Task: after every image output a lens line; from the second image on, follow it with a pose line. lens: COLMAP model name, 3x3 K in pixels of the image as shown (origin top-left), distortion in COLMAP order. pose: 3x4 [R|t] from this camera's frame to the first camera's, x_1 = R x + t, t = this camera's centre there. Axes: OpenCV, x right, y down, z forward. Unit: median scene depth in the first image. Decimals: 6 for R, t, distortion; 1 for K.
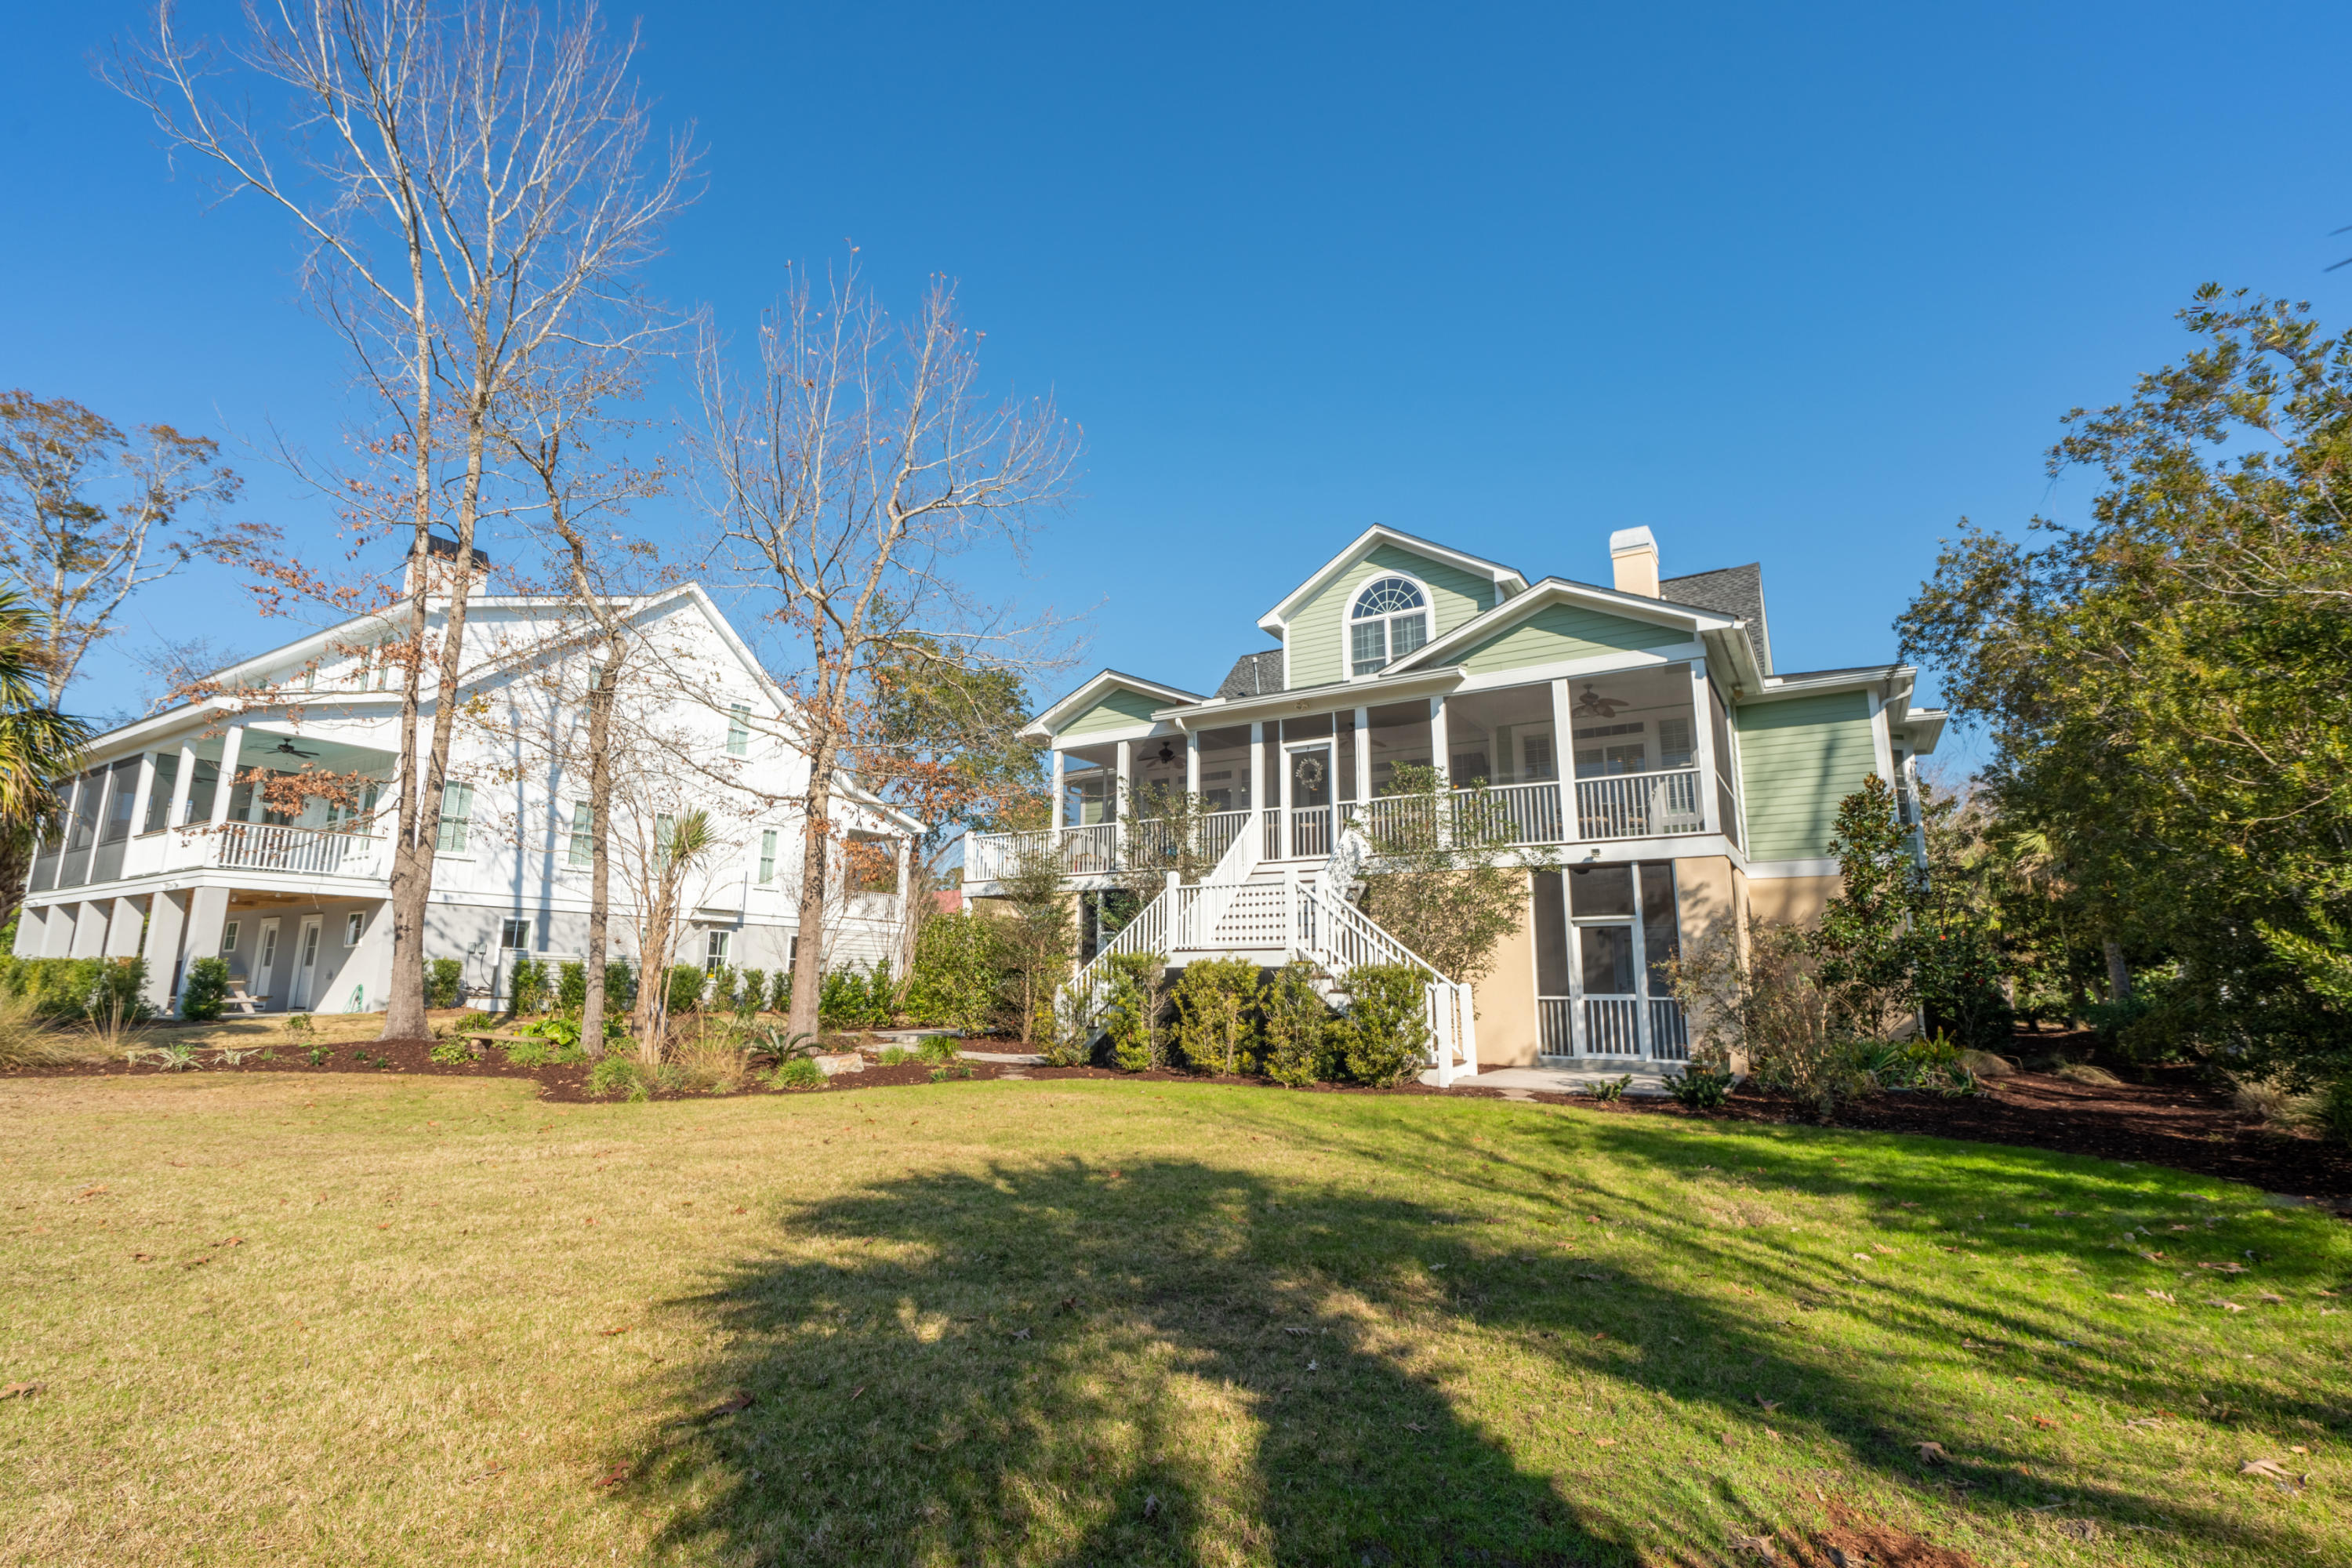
lens RADIAL K [[1090.2, 0, 1176.0], [0, 1090.2, 784.0], [0, 0, 1]] dist [-0.000347, -0.000032]
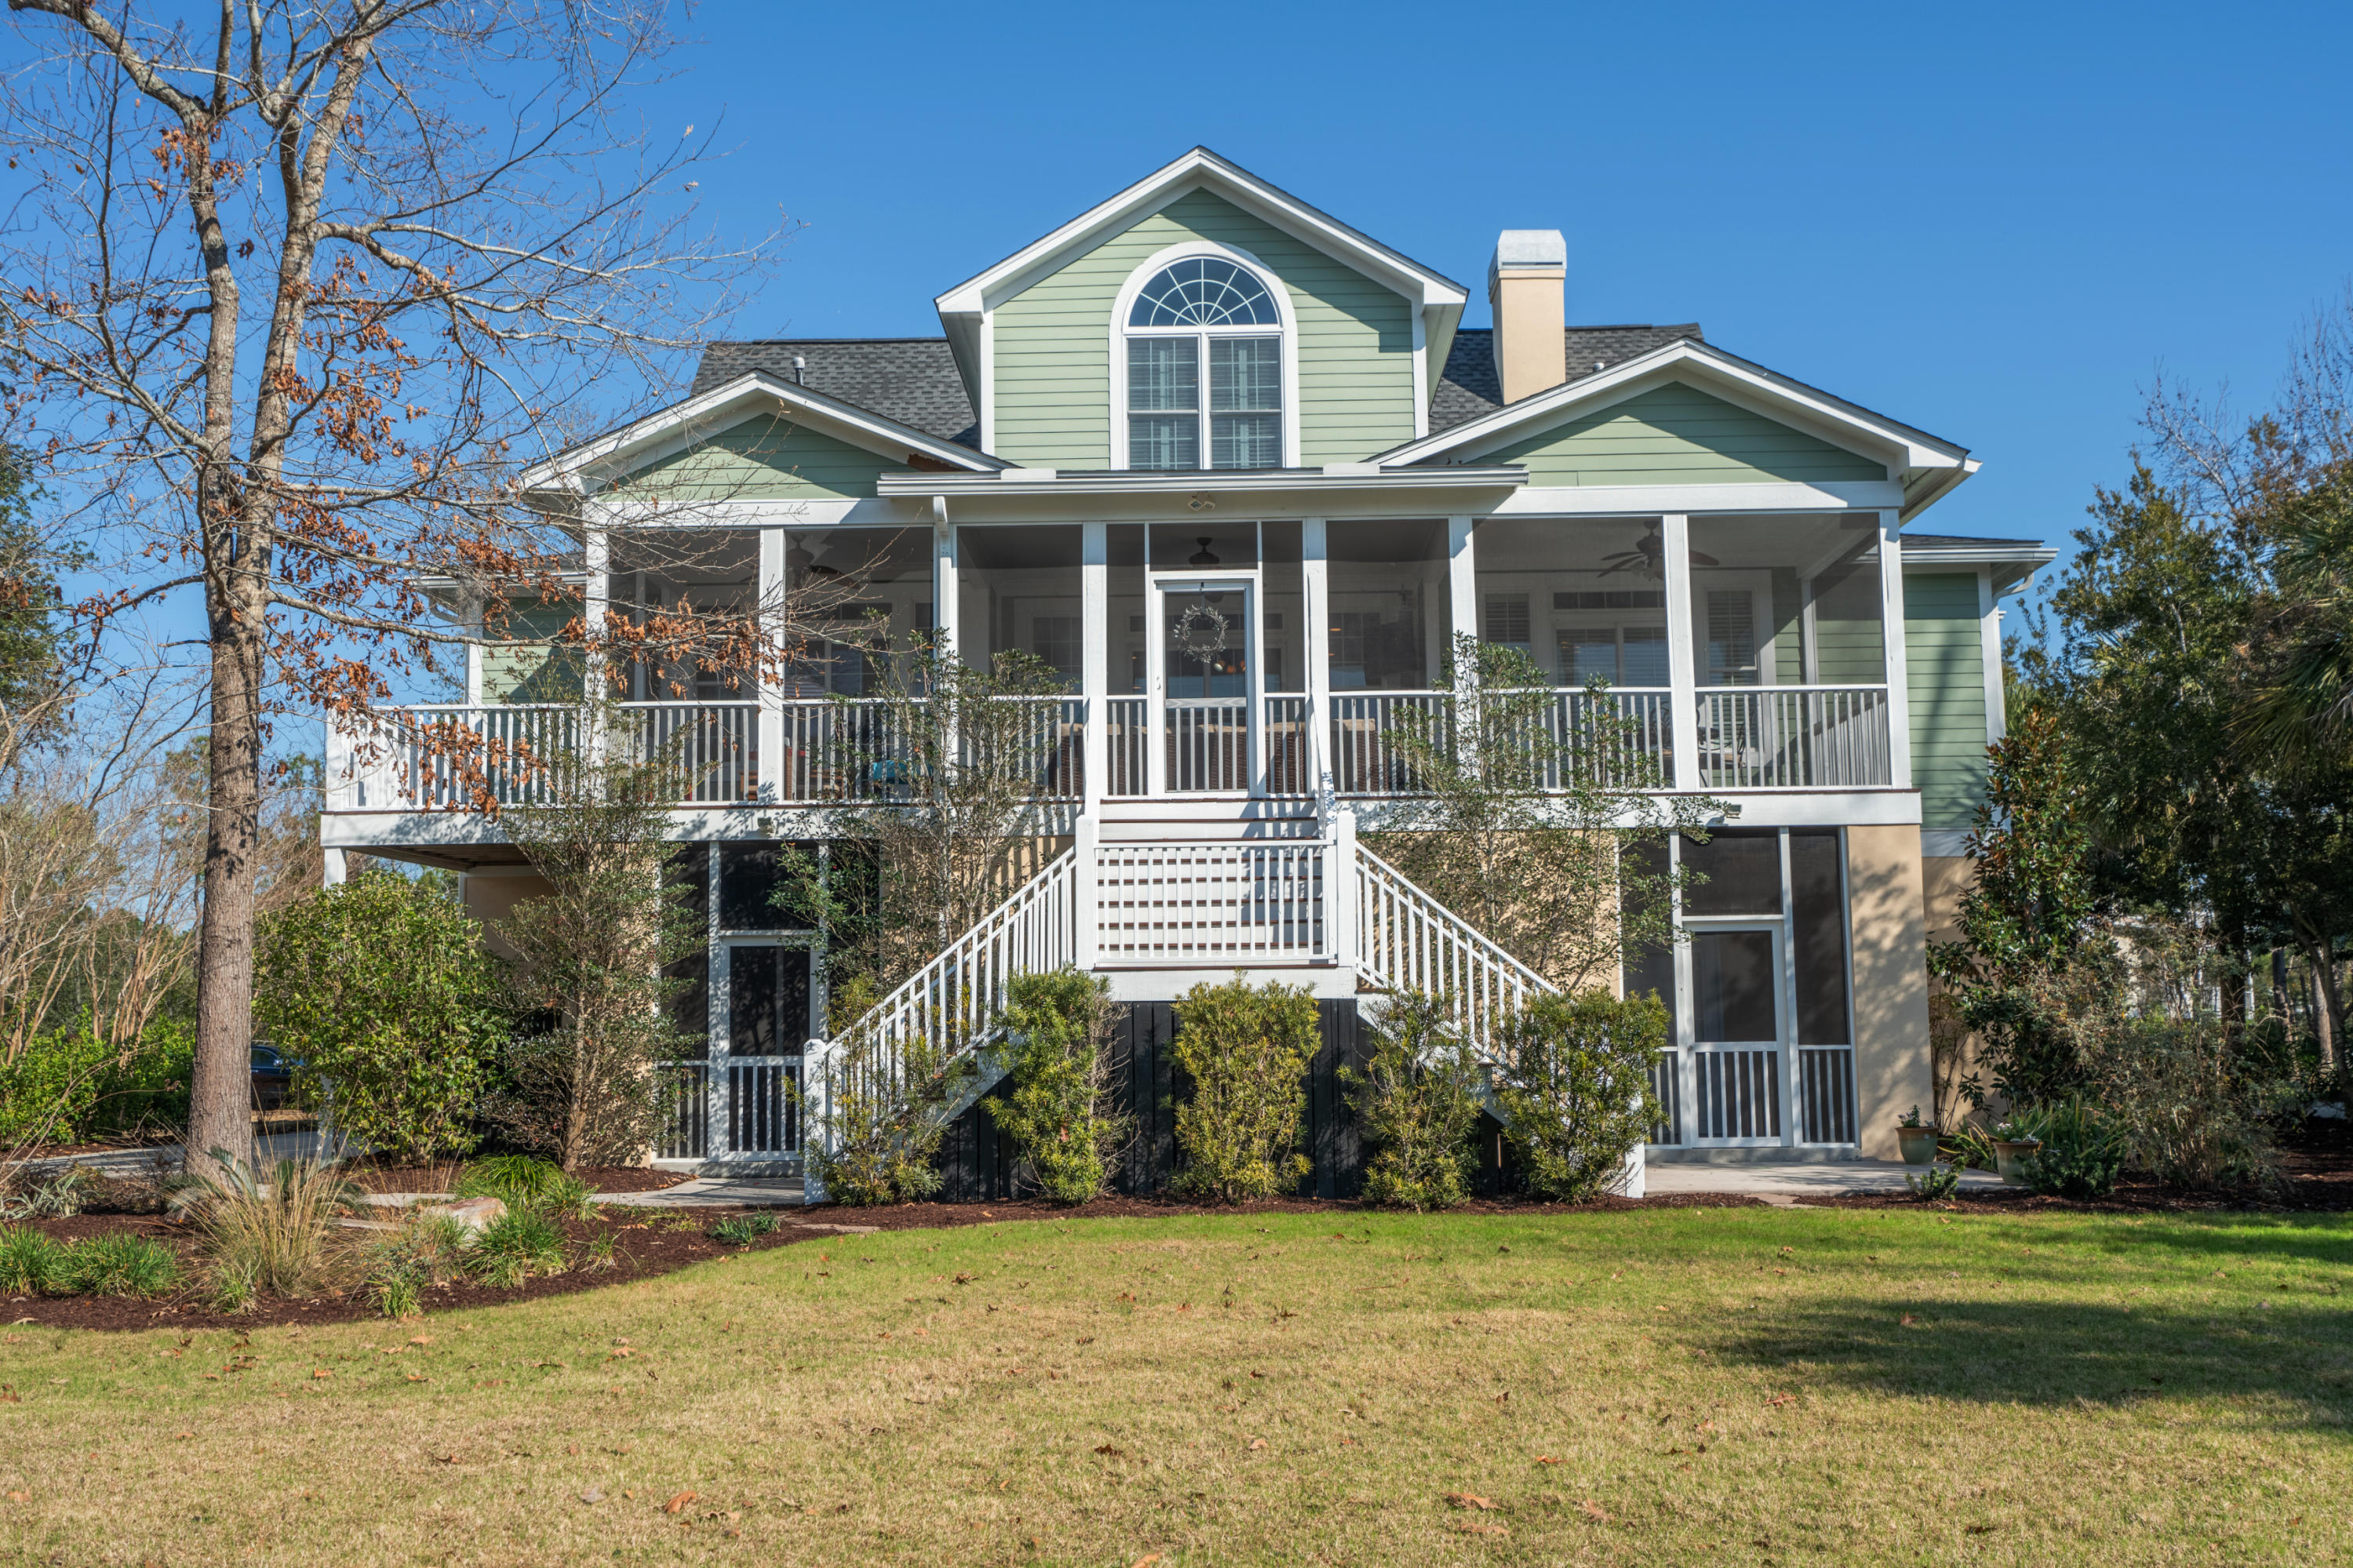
lens RADIAL K [[2388.1, 0, 1176.5], [0, 2388.1, 784.0], [0, 0, 1]] dist [0.008729, -0.001222]
pose [[0.852125, 0.043618, 0.521518, -0.494914], [-0.080513, 0.995583, 0.048285, 0.007845], [-0.517109, -0.083134, 0.851873, 0.026712]]
